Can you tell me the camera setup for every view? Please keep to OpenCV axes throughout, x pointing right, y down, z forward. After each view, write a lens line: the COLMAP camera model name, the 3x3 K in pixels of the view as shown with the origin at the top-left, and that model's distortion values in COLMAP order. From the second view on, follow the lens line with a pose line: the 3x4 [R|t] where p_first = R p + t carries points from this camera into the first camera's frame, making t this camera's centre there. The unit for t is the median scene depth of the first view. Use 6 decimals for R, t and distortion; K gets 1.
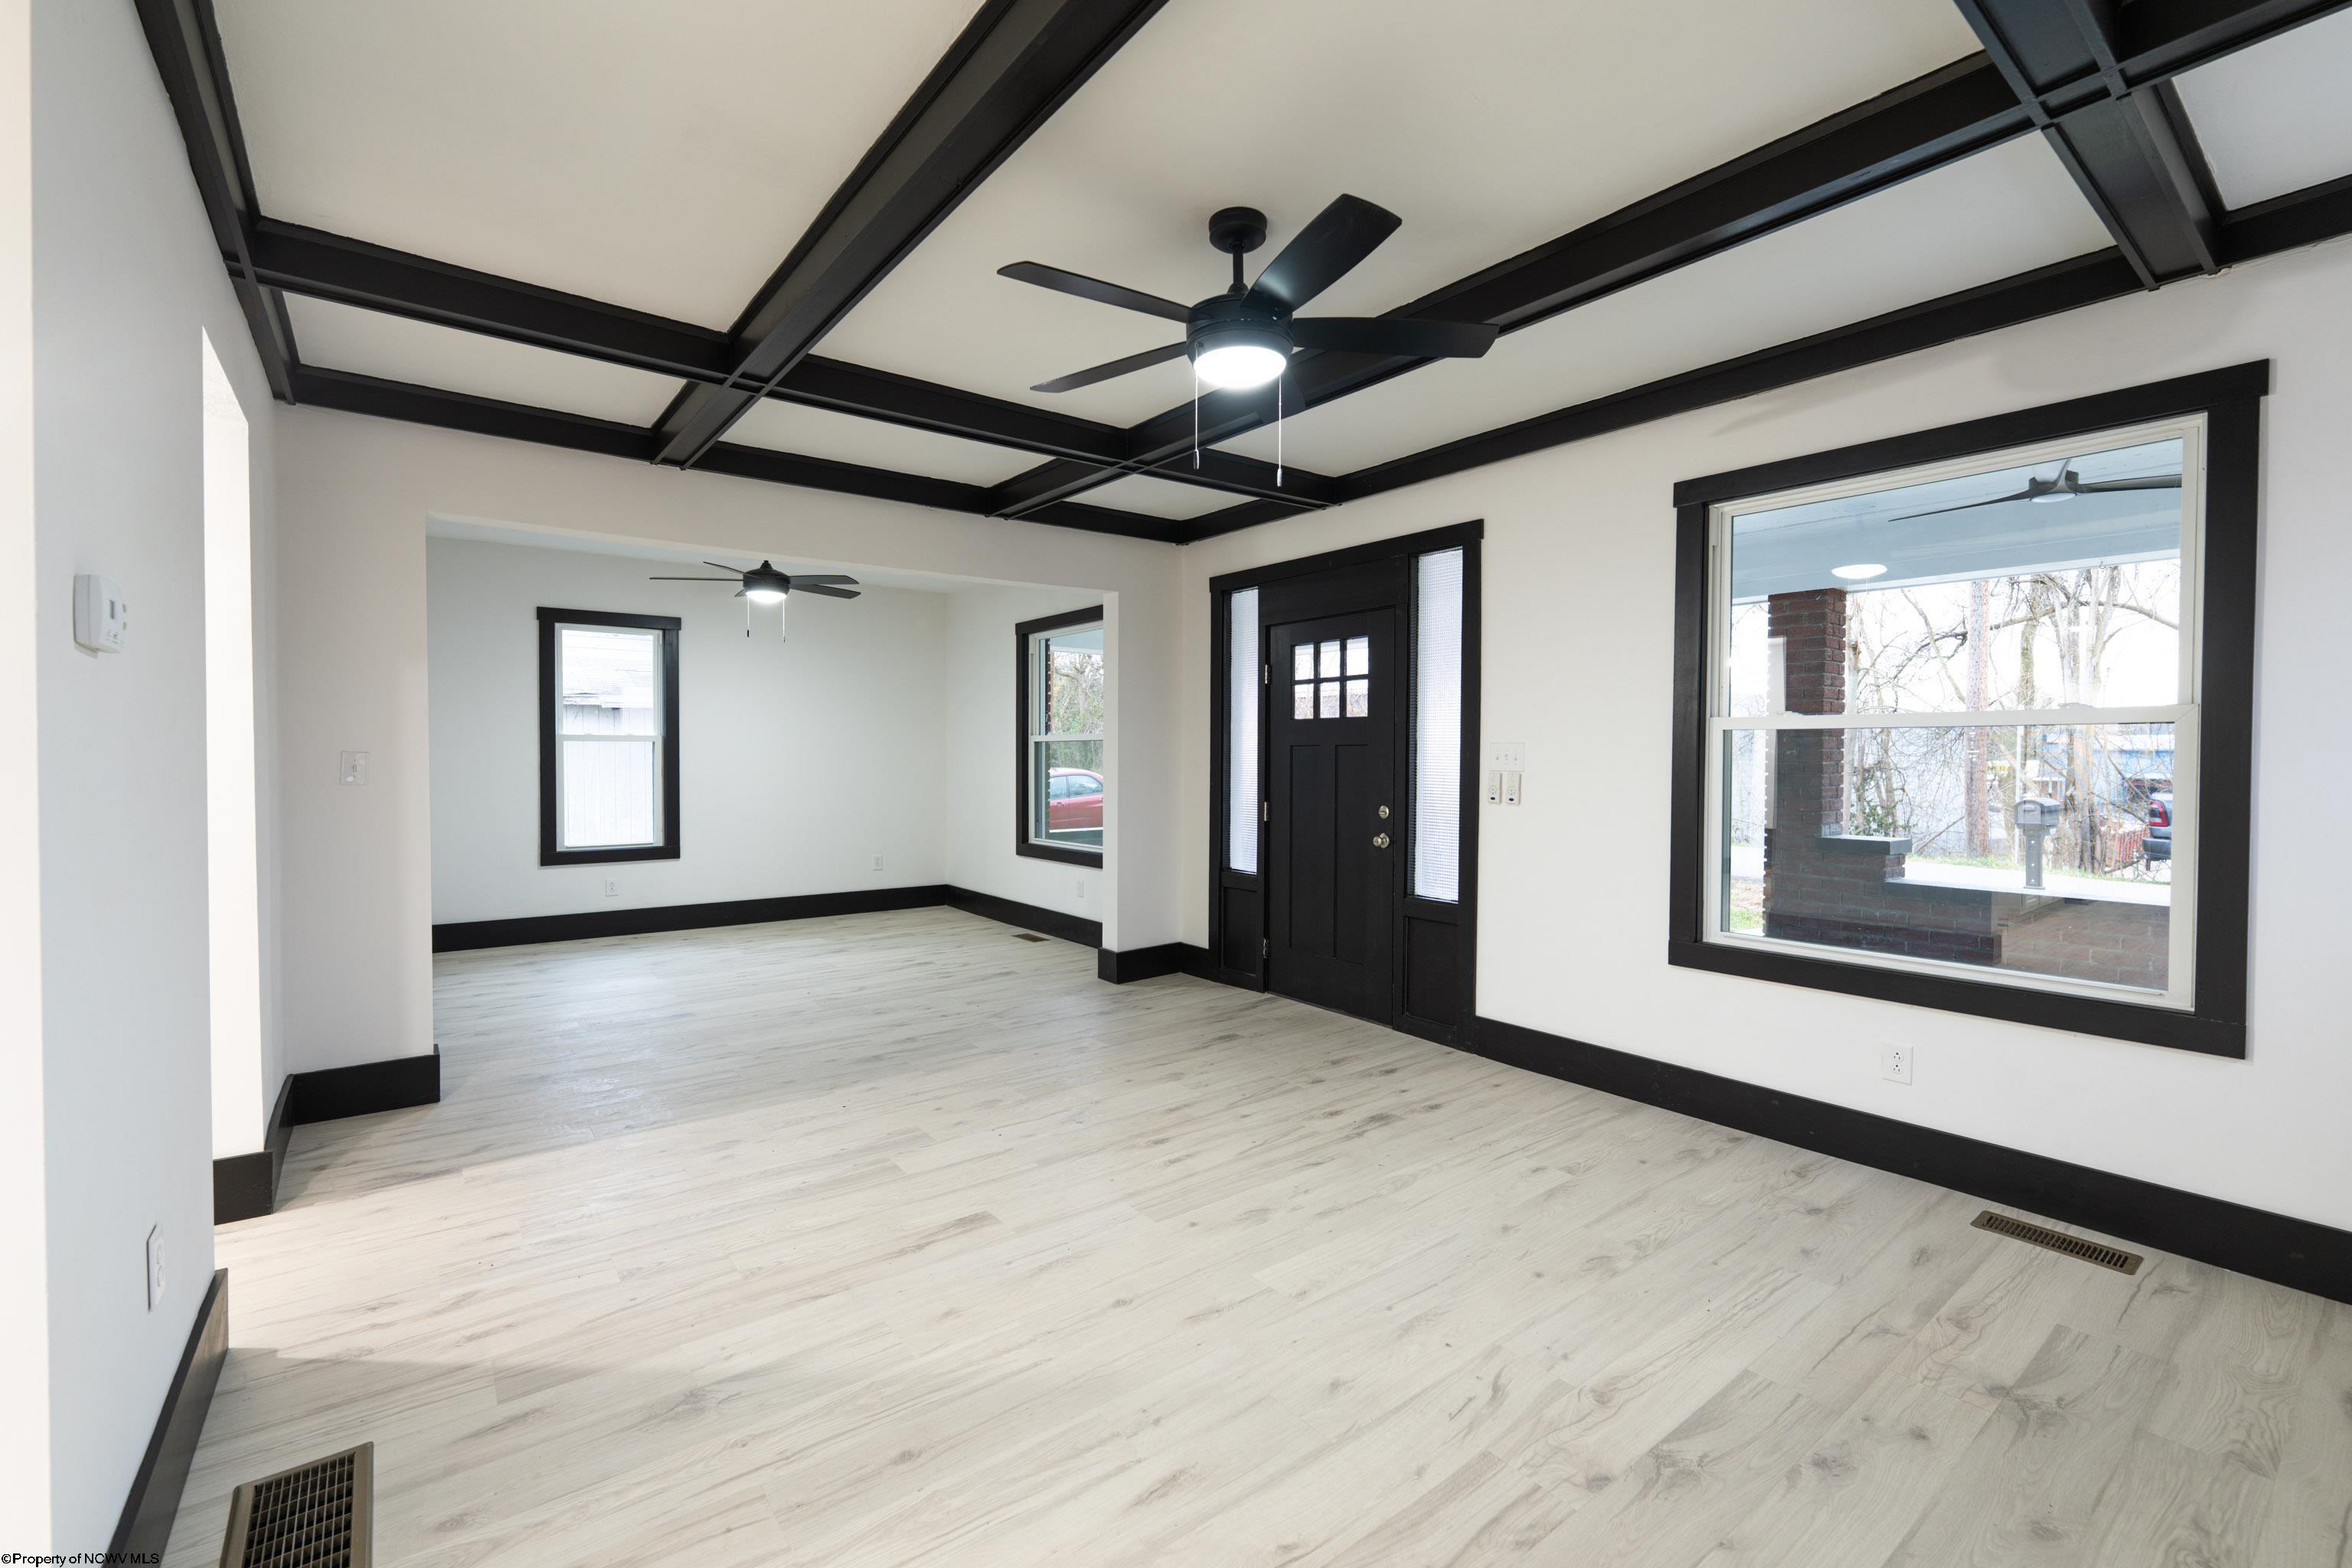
lens RADIAL K [[963.6, 0, 1176.0], [0, 963.6, 776.4], [0, 0, 1]] dist [-0.000985, -0.000359]
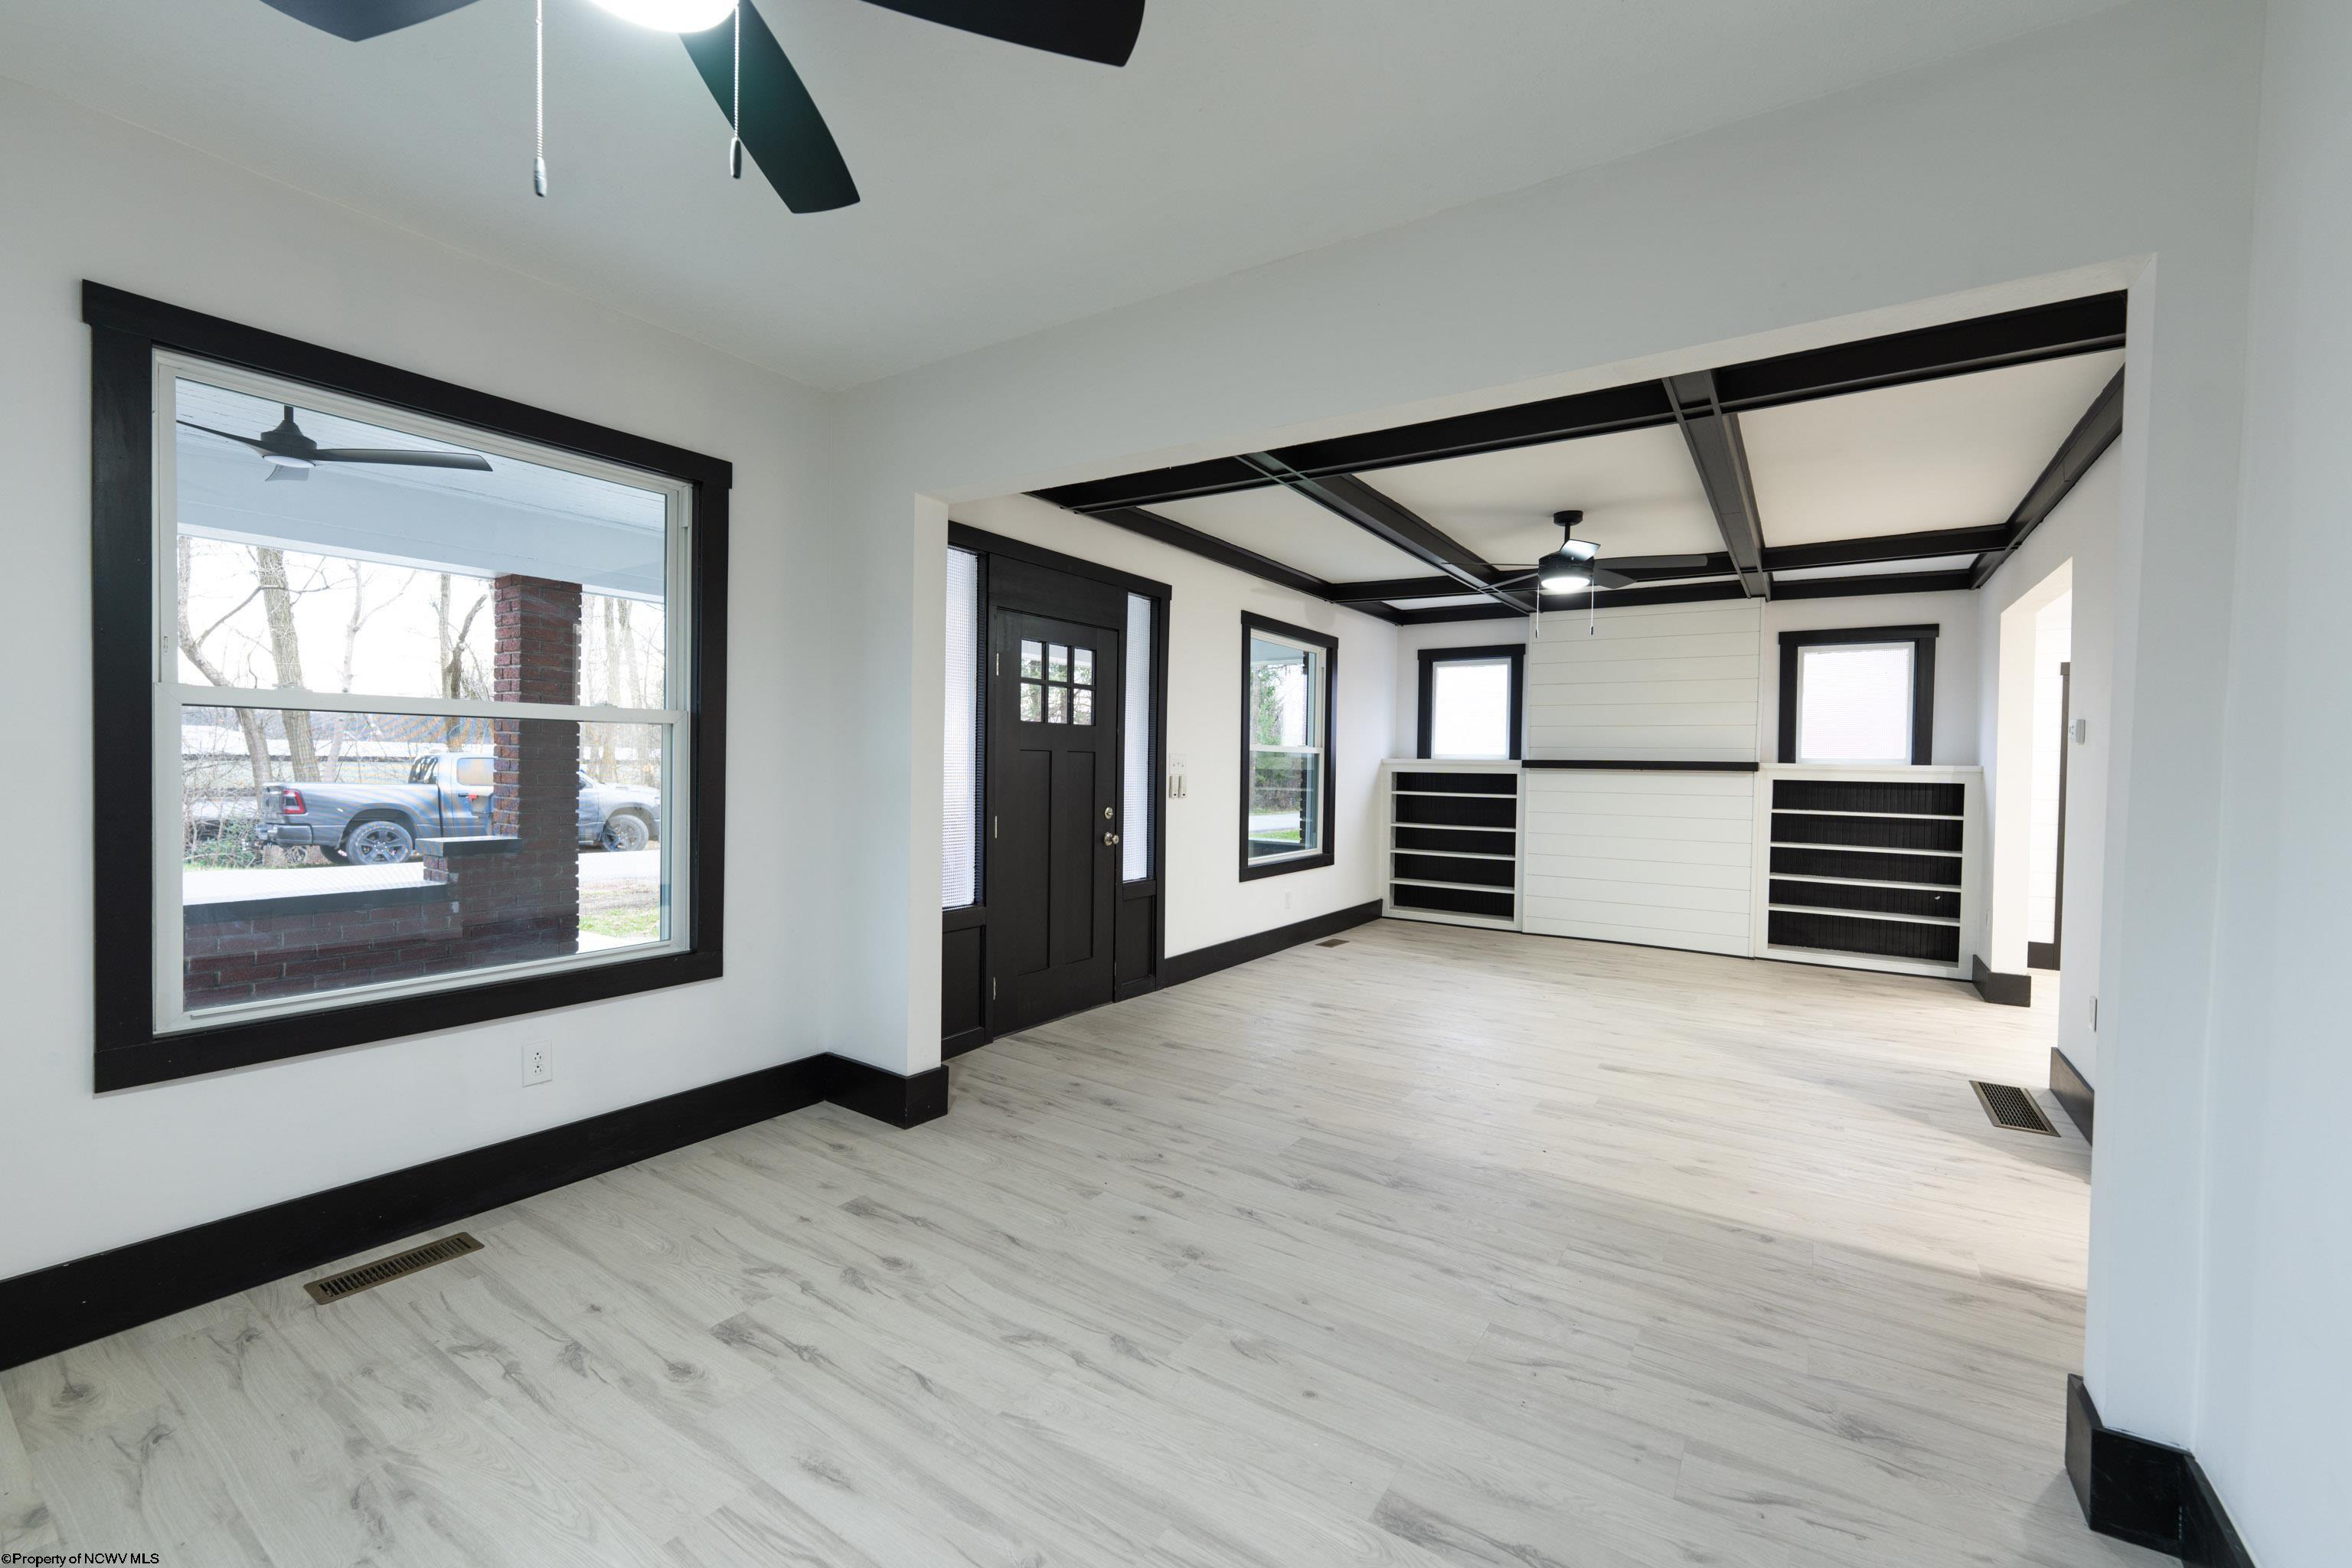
lens RADIAL K [[963.6, 0, 1176.0], [0, 963.6, 776.4], [0, 0, 1]] dist [-0.000985, -0.000359]
pose [[-0.303973, -0.020606, 0.952458, -1.092440], [0.003402, 0.999736, 0.022715, -0.037888], [-0.952674, 0.010145, -0.303823, 1.590544]]
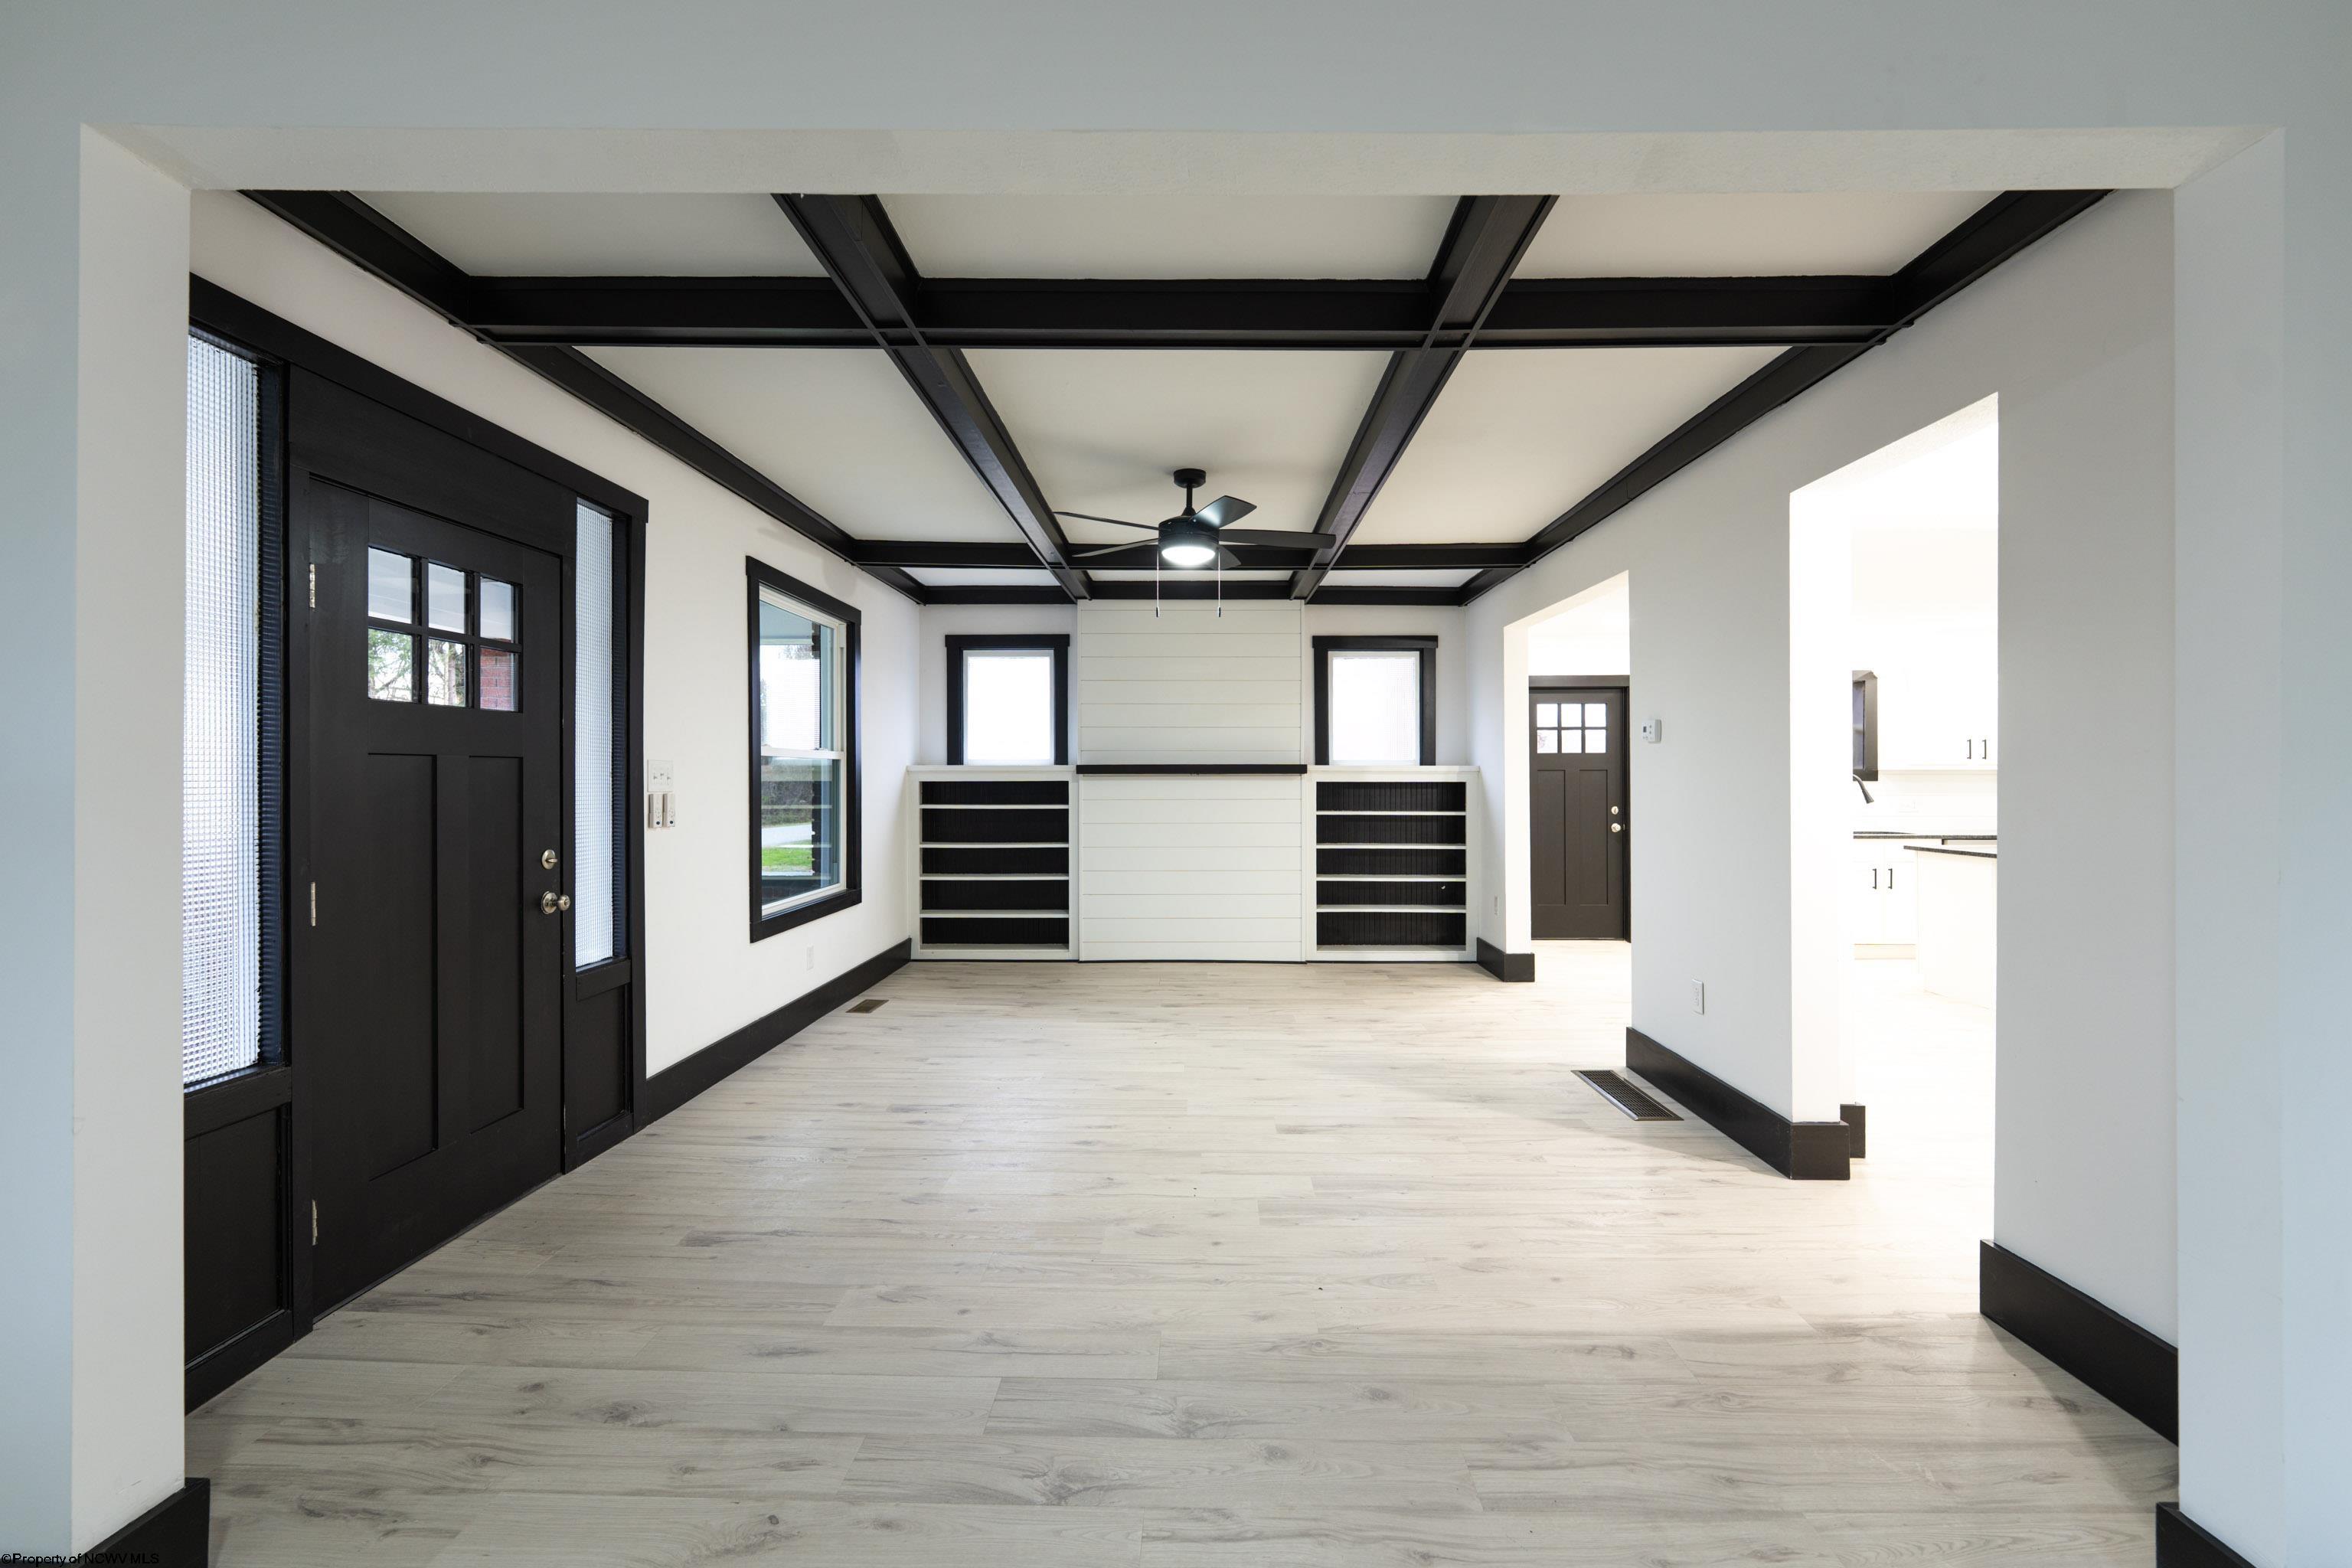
lens RADIAL K [[996.7, 0, 1190.6], [0, 996.7, 770.0], [0, 0, 1]] dist [-0.000565, -0.000827]
pose [[-0.776166, 0.001801, 0.630526, -0.709291], [0.012266, 0.999850, 0.012242, -0.034676], [-0.630409, 0.017236, -0.776072, 1.578396]]
